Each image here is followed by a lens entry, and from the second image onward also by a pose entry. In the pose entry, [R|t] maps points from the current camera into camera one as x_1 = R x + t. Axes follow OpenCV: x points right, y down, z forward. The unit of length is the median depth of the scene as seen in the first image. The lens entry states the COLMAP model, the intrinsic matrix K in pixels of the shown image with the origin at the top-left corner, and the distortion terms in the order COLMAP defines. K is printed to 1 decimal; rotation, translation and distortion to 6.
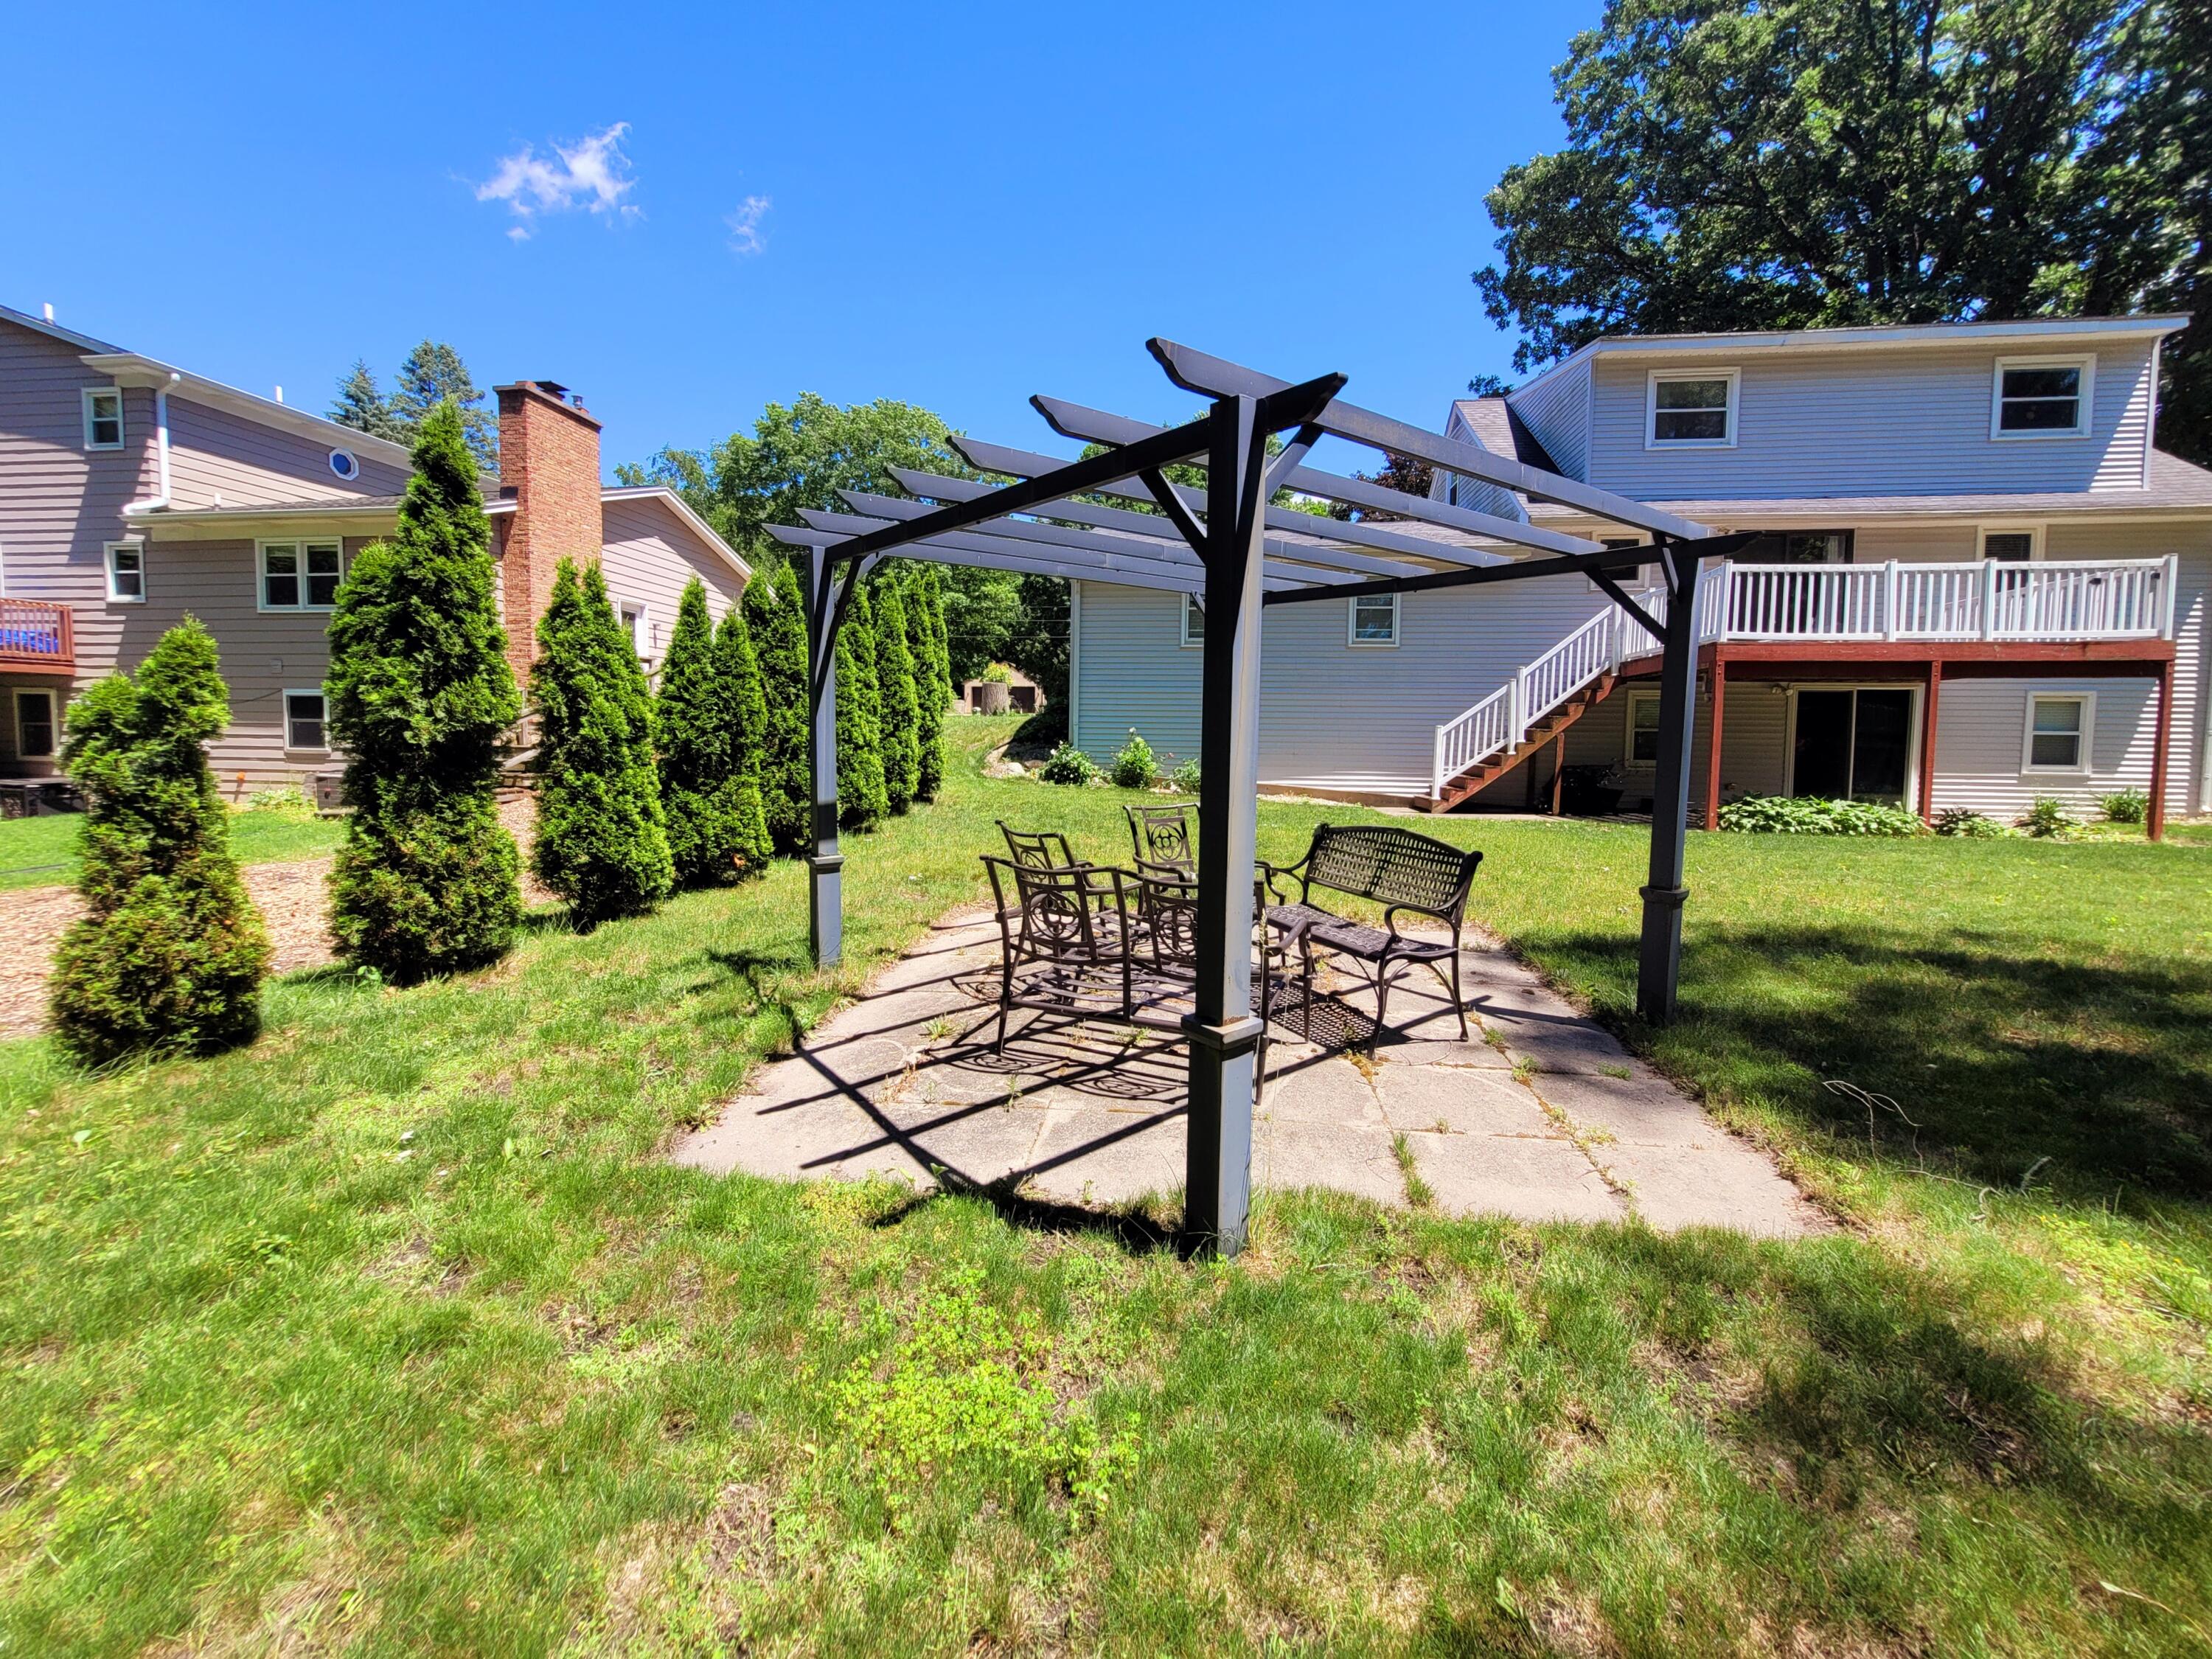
lens RADIAL K [[885.1, 0, 1100.5], [0, 885.1, 794.1], [0, 0, 1]] dist [-0.000295, -0.000022]
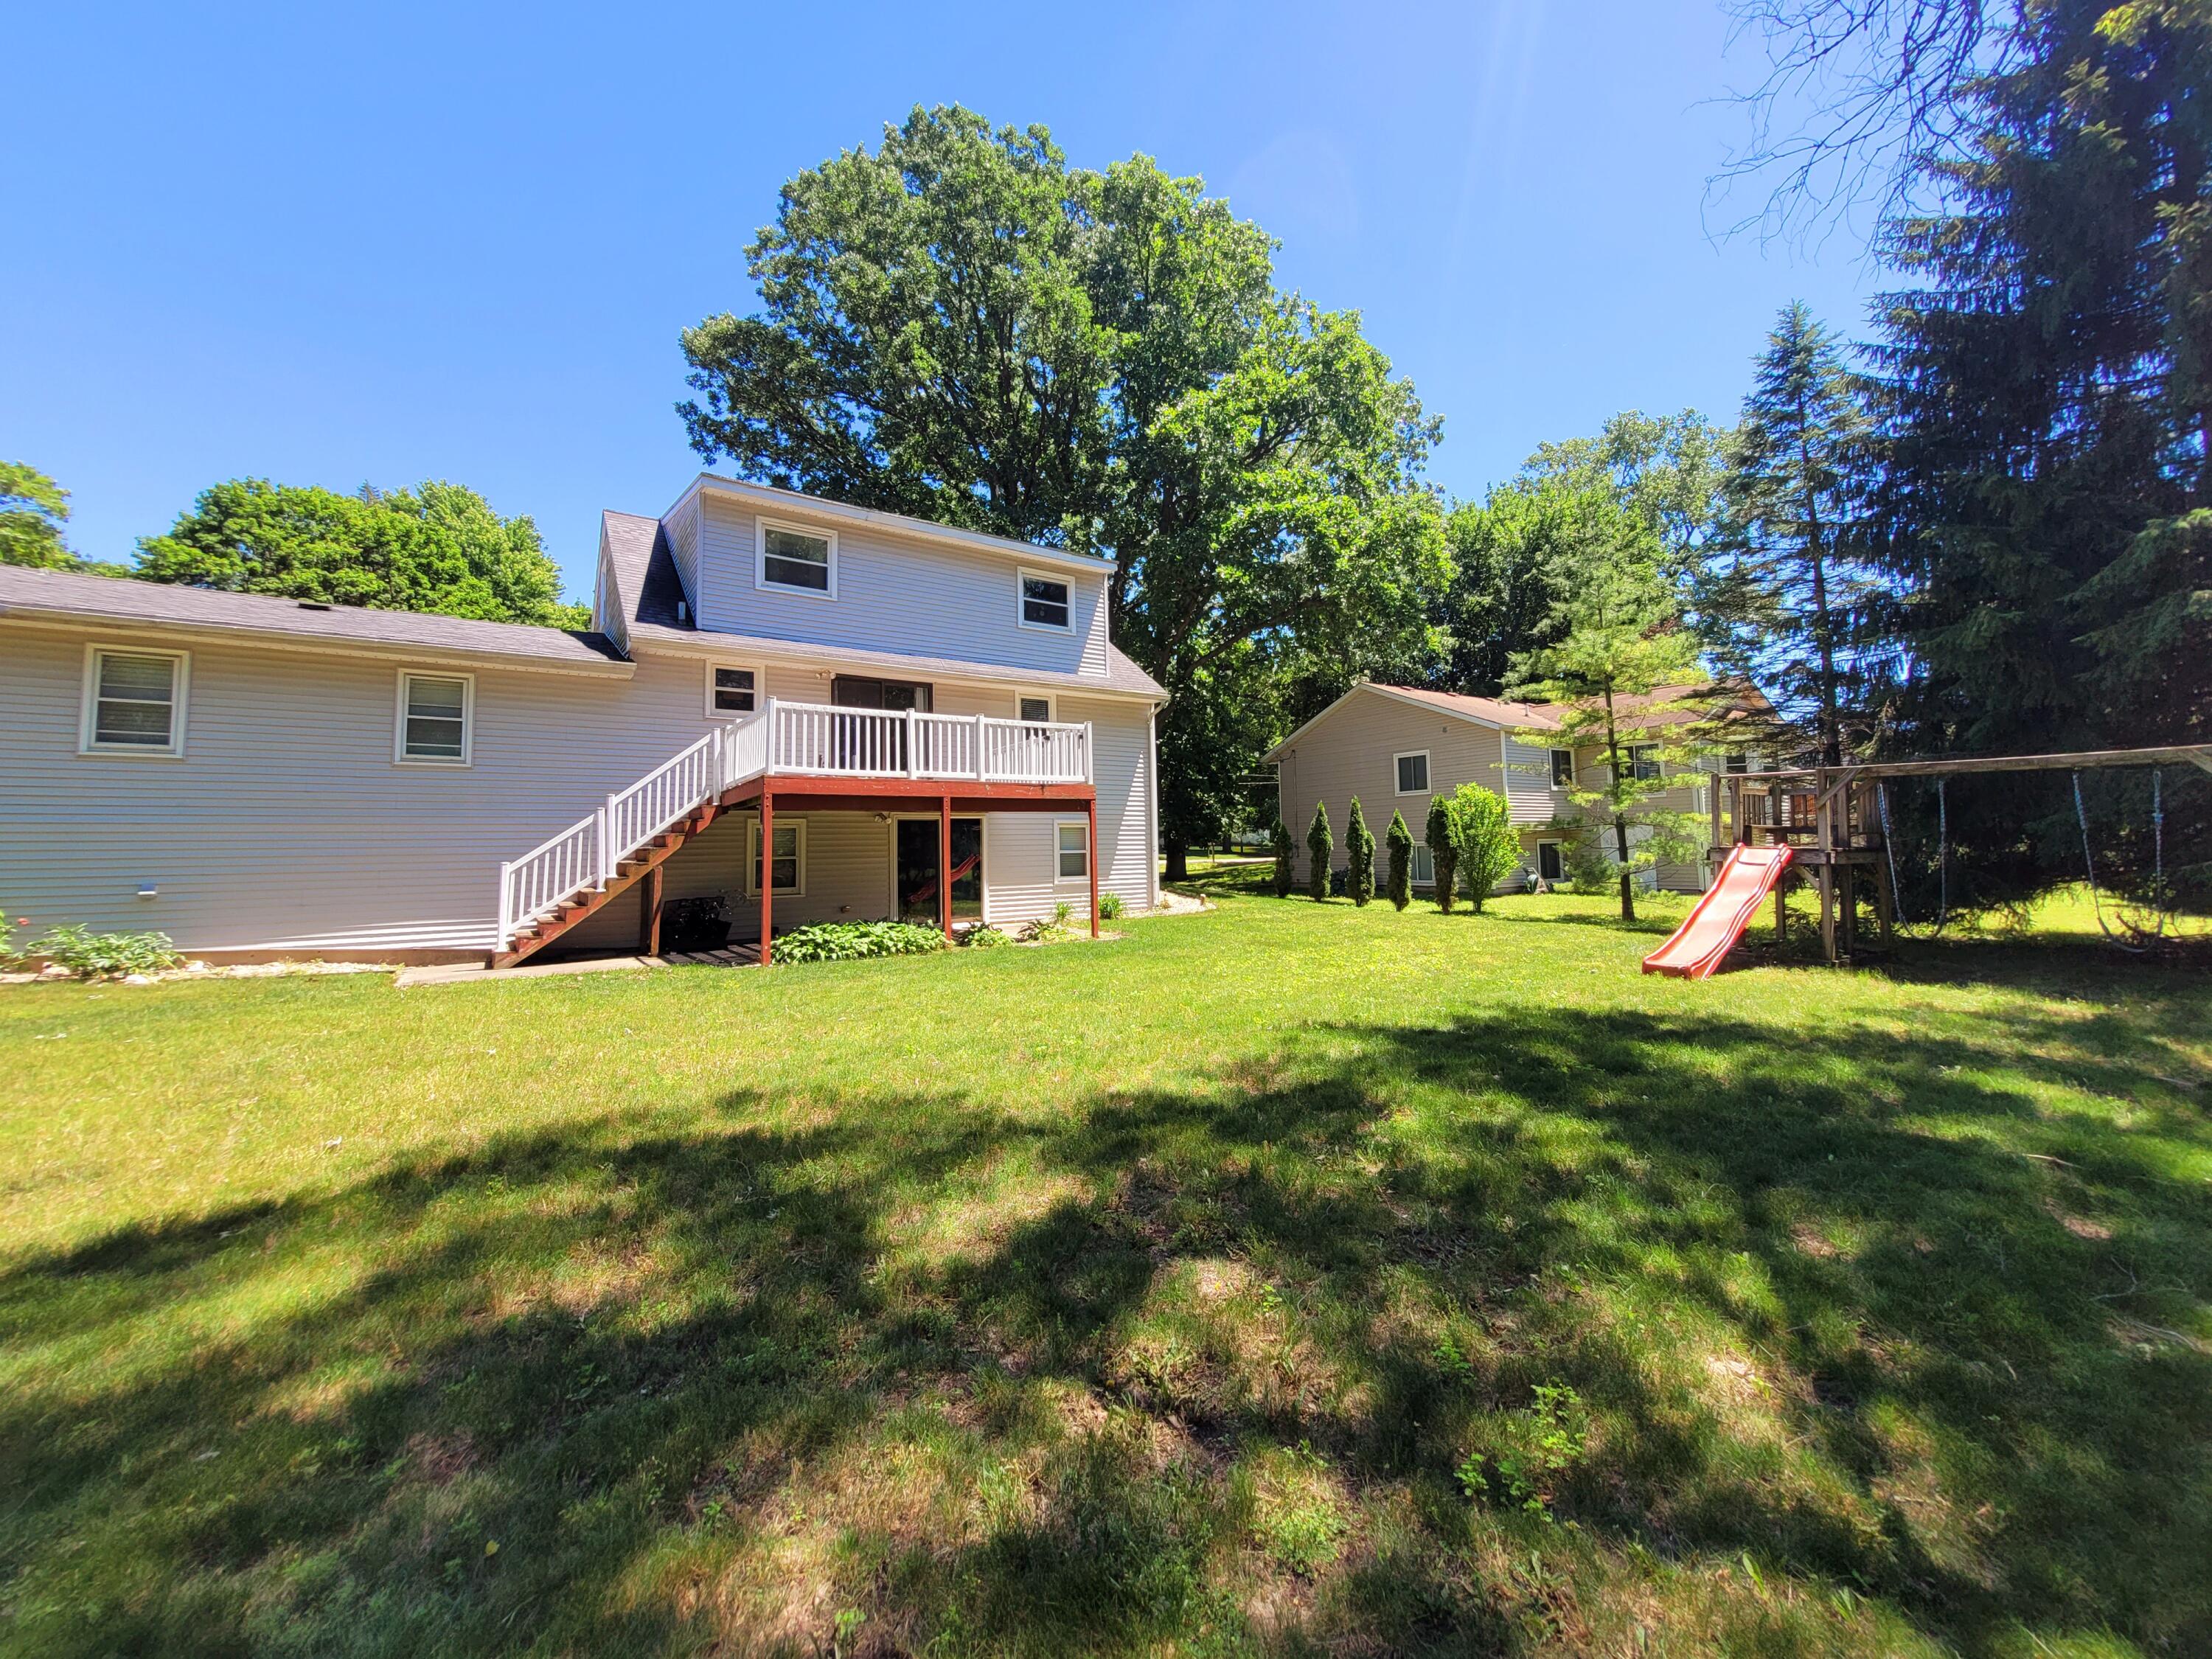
lens RADIAL K [[871.2, 0, 1102.7], [0, 871.2, 789.7], [0, 0, 1]] dist [-0.001820, -0.000548]
pose [[0.748614, 0.021606, 0.662654, 0.260957], [0.071302, 0.991049, -0.112865, -0.011860], [-0.659161, 0.131741, 0.740372, 0.007581]]
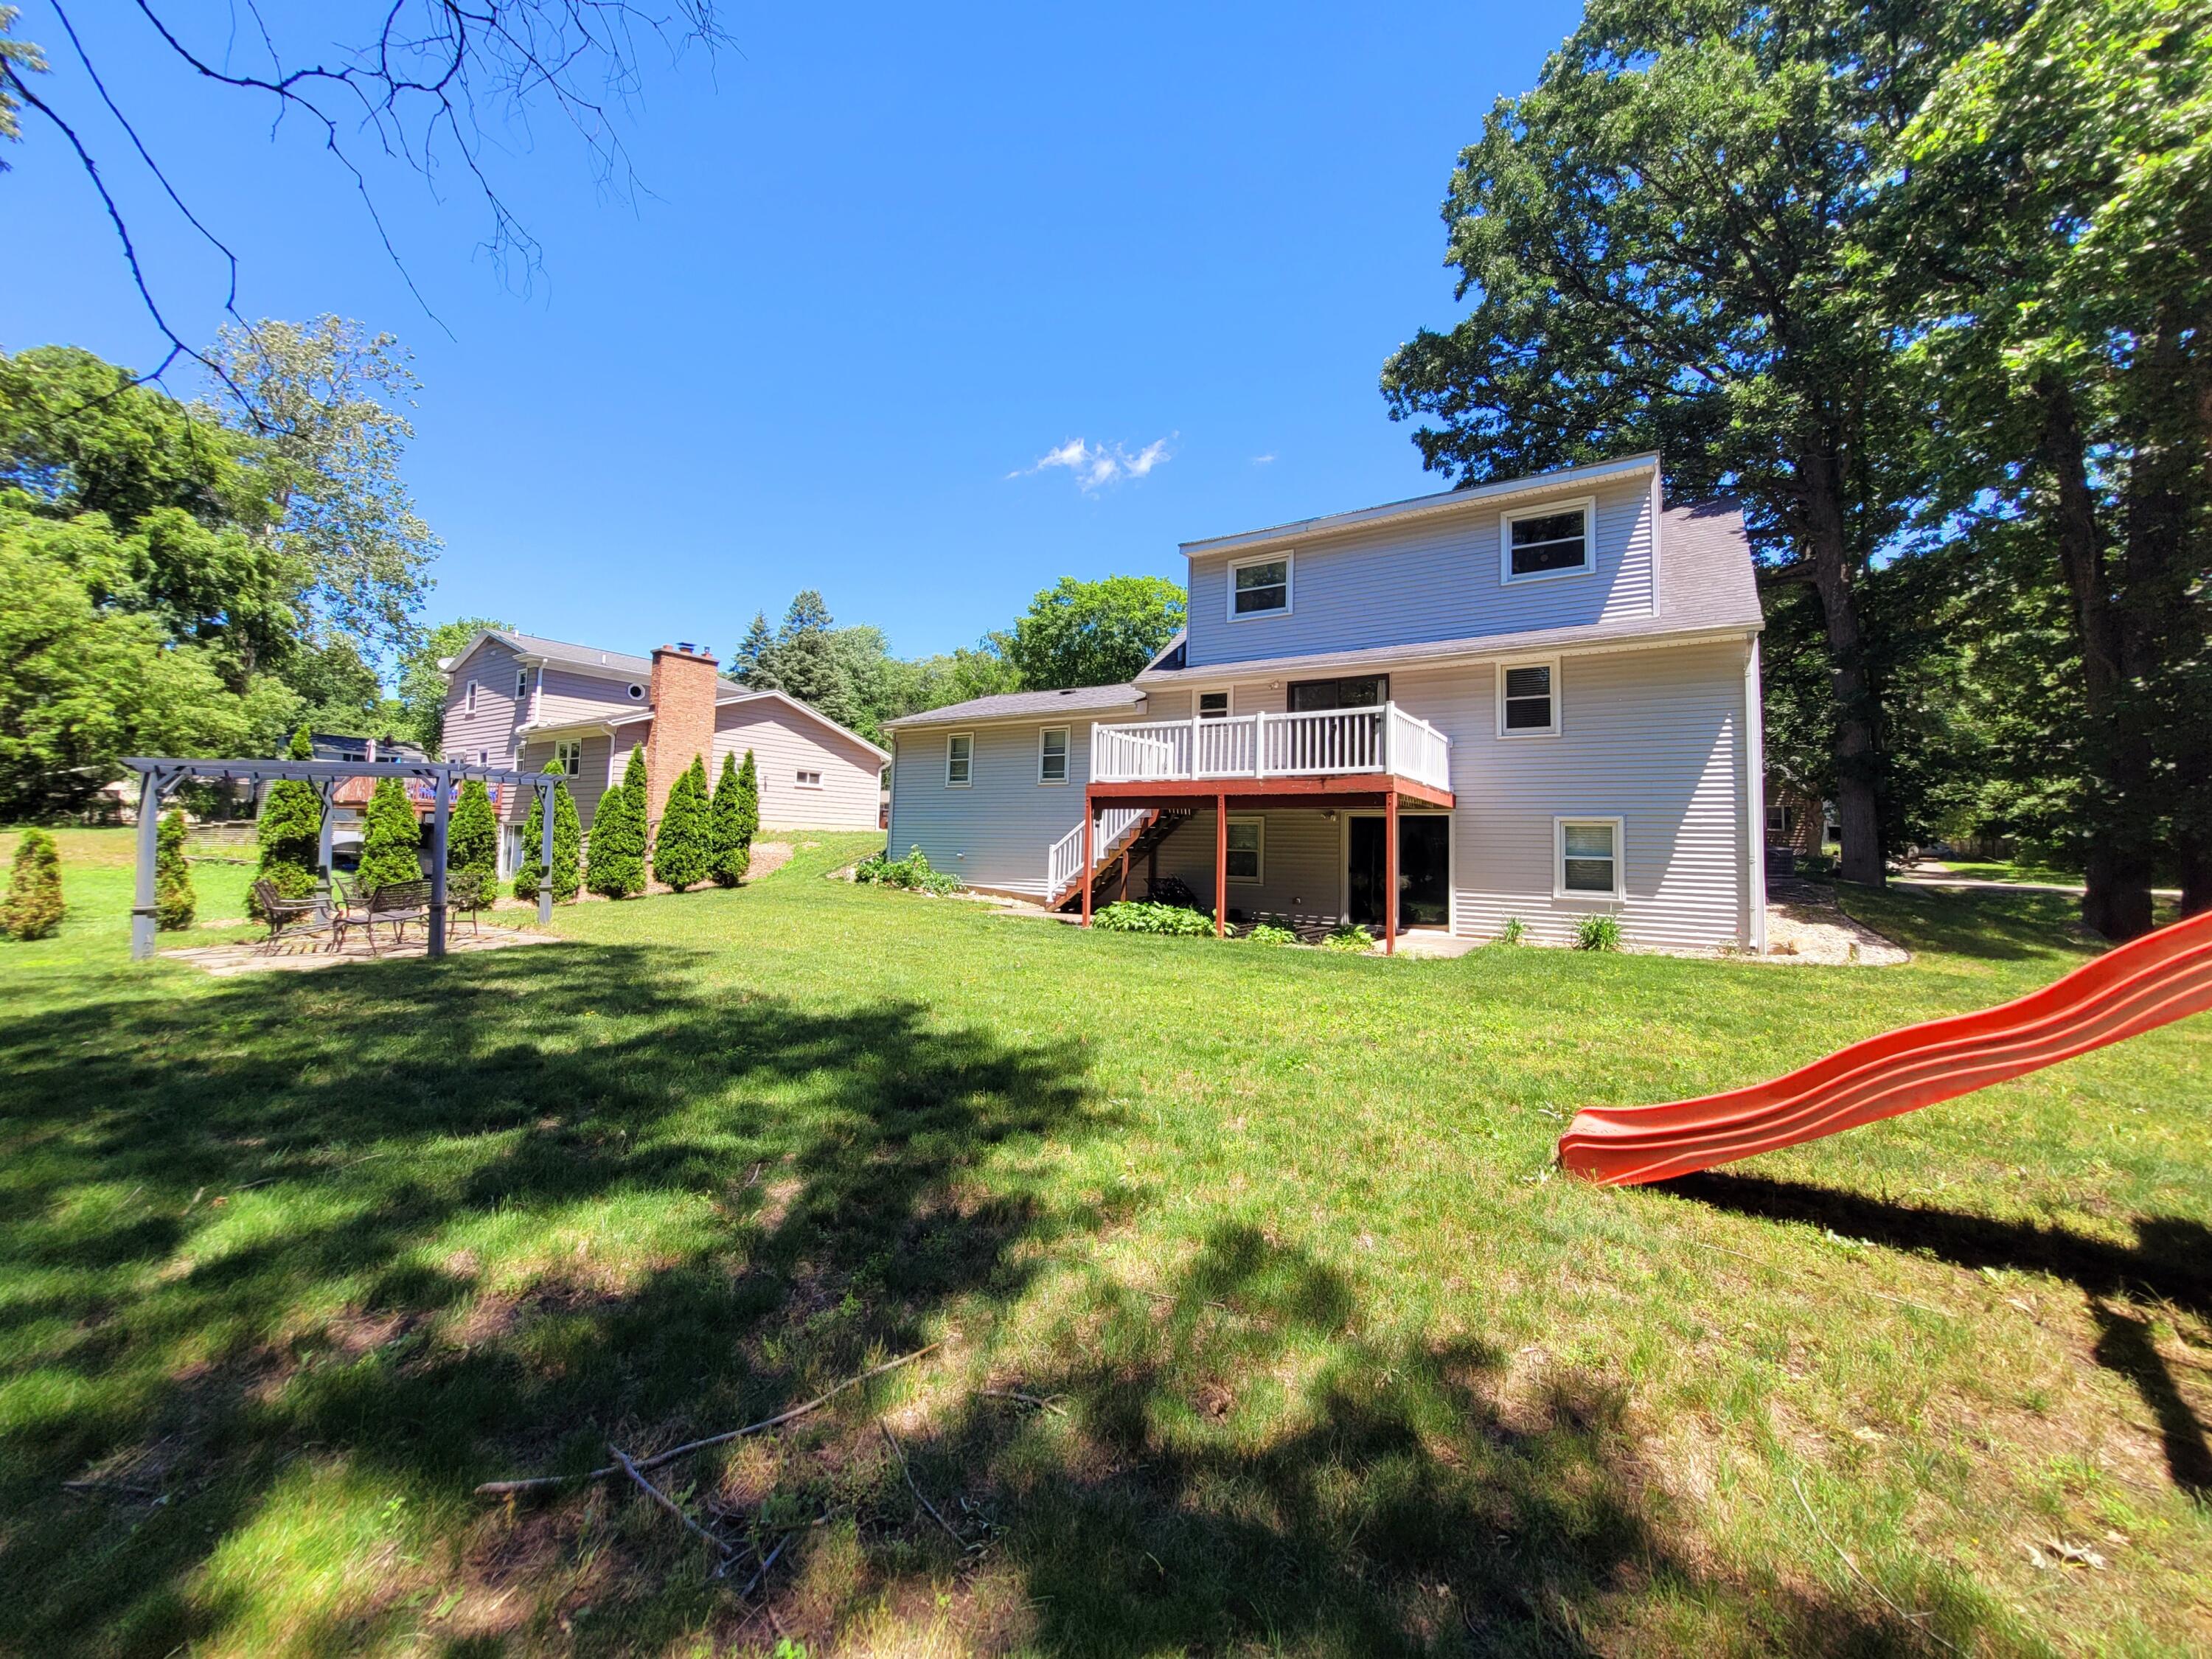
lens RADIAL K [[871.2, 0, 1102.7], [0, 871.2, 789.7], [0, 0, 1]] dist [-0.001820, -0.000548]
pose [[0.891599, -0.018372, -0.452454, 1.049897], [-0.046056, 0.990316, -0.130969, 0.008246], [0.450478, 0.137610, 0.882118, -0.121740]]
